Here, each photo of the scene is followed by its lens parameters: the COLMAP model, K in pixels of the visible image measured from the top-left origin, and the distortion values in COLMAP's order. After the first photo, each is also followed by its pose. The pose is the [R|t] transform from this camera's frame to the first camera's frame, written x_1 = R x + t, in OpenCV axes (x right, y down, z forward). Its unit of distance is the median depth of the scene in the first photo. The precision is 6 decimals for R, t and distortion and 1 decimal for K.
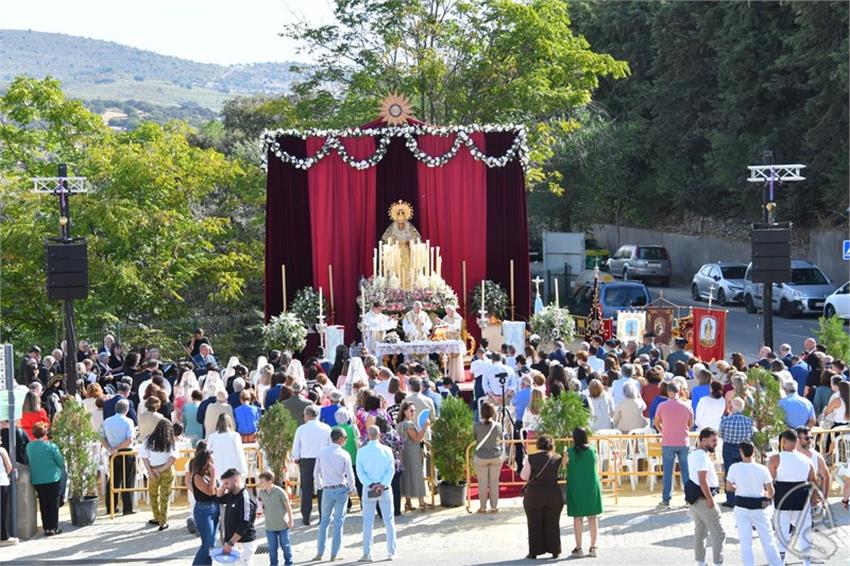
lens RADIAL K [[1408.2, 0, 404.6], [0, 1408.2, 284.0], [0, 0, 1]] dist [0.272423, -0.006193]
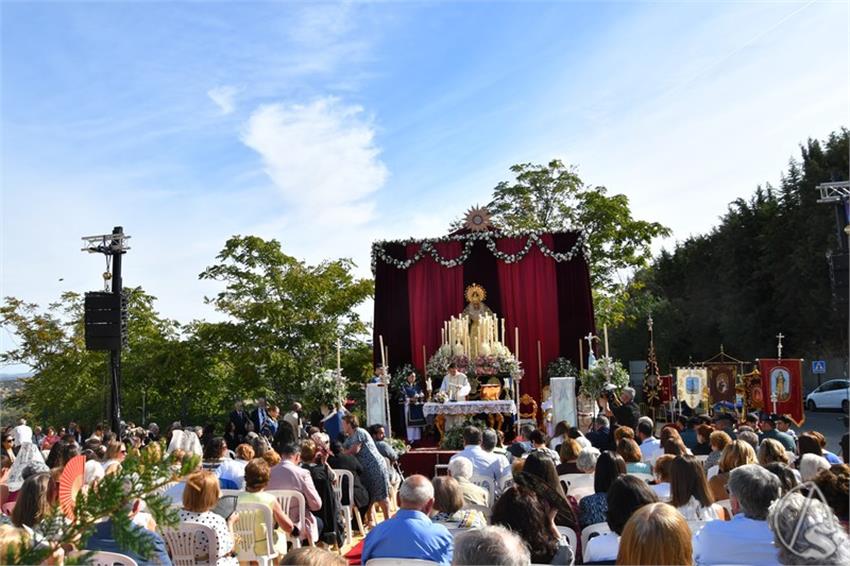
lens RADIAL K [[612.3, 0, 427.2], [0, 612.3, 296.5], [0, 0, 1]] dist [-0.146431, 0.141385]
pose [[0.971276, -0.043468, -0.233951, 0.073152], [0.000717, 0.983704, -0.179796, 0.039166], [0.237954, 0.174464, 0.955479, 0.496326]]
